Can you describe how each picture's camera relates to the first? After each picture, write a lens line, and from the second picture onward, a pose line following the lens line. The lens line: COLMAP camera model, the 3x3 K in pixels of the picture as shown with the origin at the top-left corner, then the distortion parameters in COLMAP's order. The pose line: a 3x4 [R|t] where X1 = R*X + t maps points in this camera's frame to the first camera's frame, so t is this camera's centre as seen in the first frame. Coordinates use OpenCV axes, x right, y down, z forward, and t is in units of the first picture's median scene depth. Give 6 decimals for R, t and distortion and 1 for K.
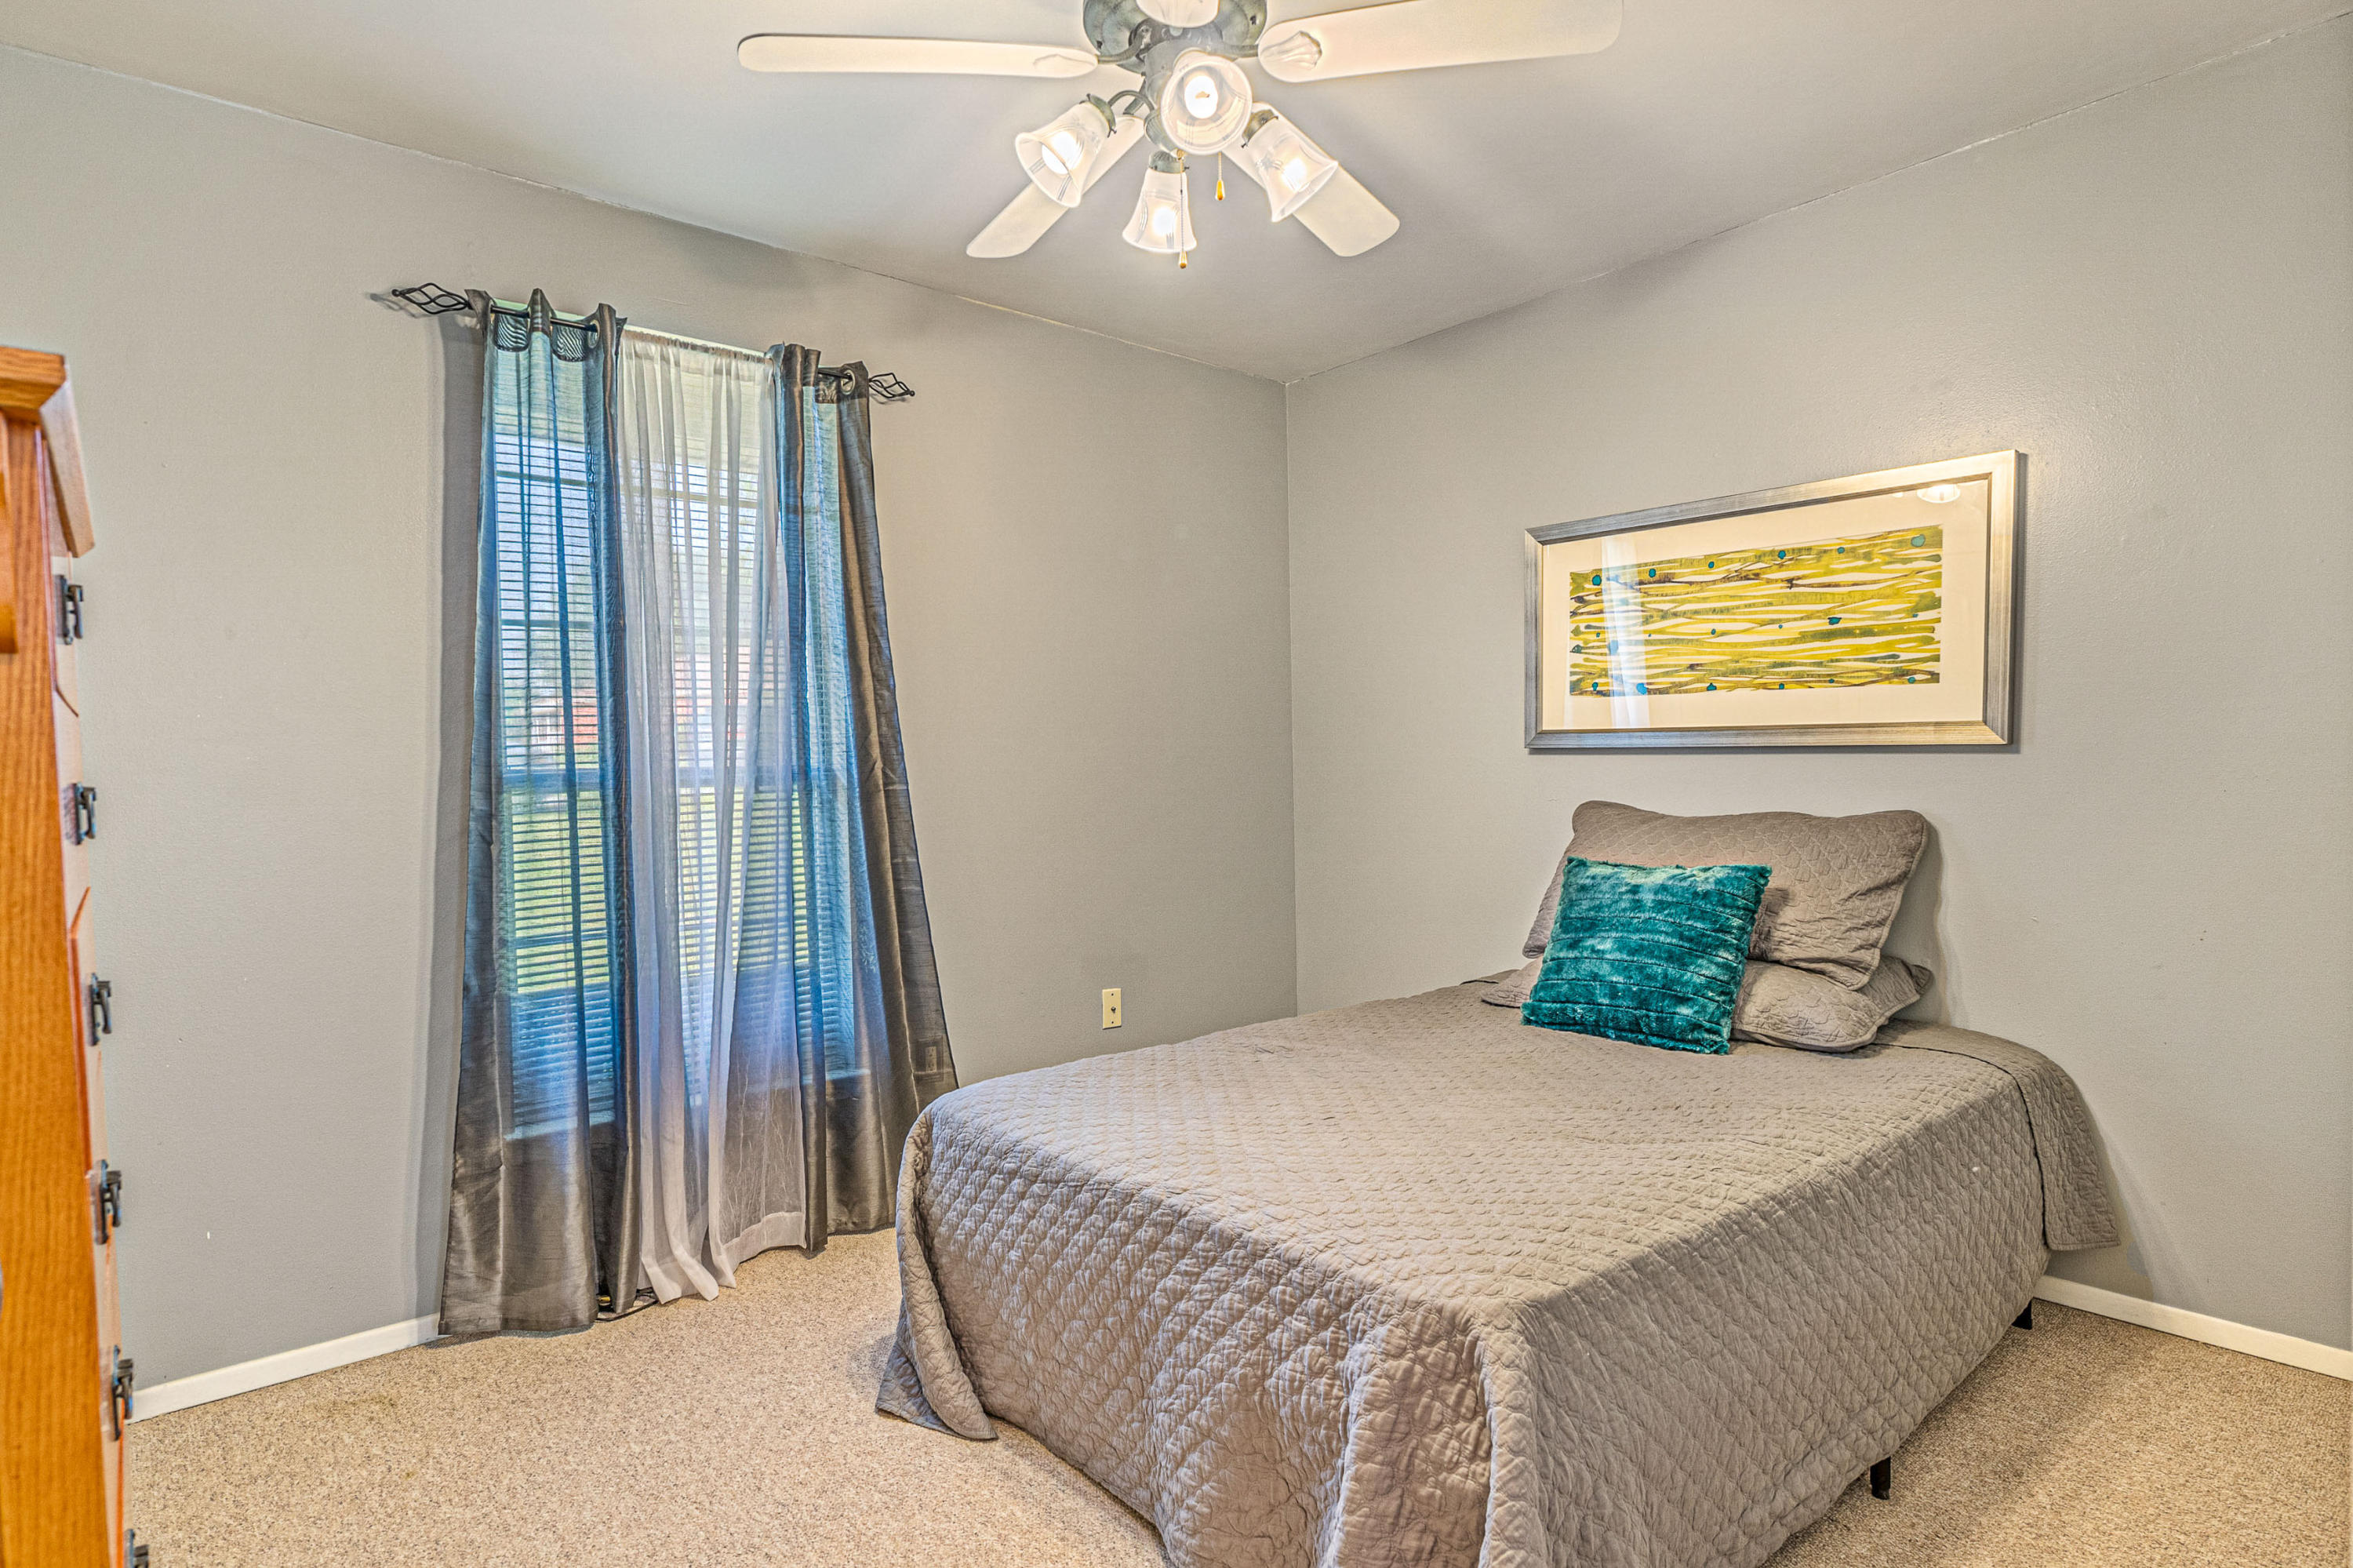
lens RADIAL K [[1254.2, 0, 1172.1], [0, 1254.2, 803.6], [0, 0, 1]] dist [-0.003714, -0.001350]
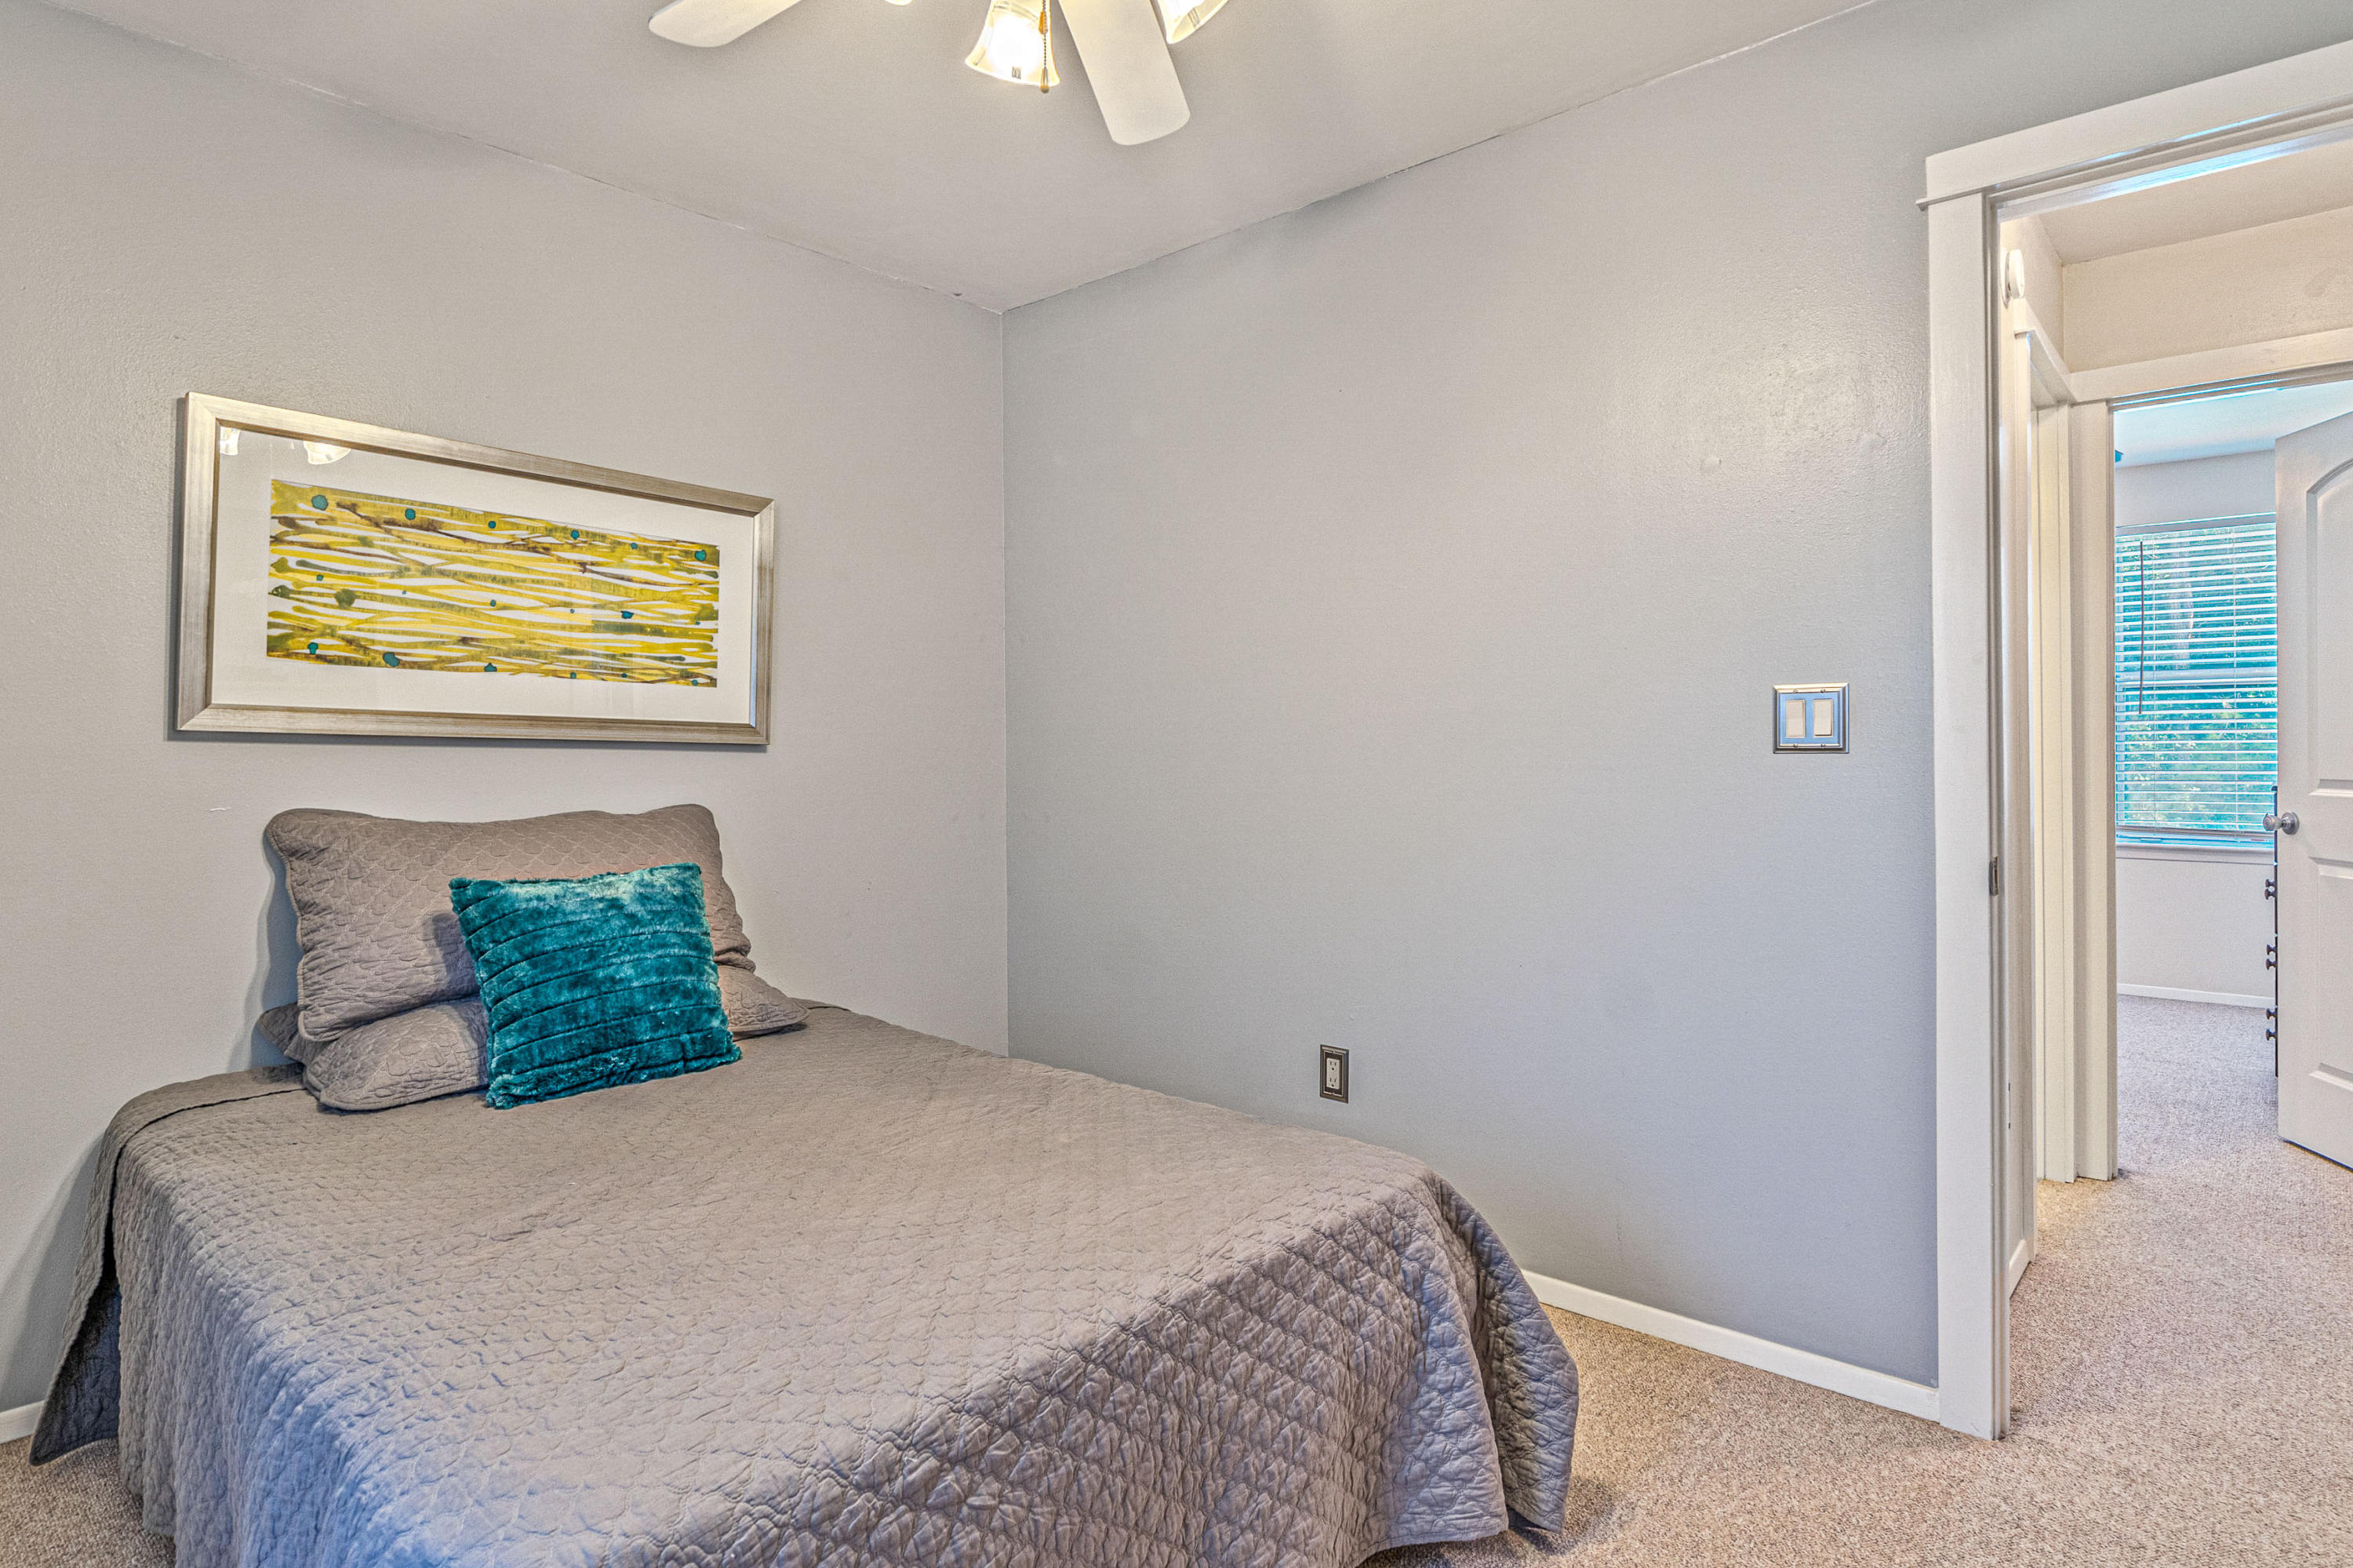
lens RADIAL K [[1254.2, 0, 1170.6], [0, 1254.2, 759.5], [0, 0, 1]] dist [-0.003714, -0.001350]
pose [[-0.139602, 0.013116, 0.990121, -0.491784], [0.030853, 0.999484, -0.008890, -0.009595], [-0.989727, 0.029307, -0.139935, 0.692748]]
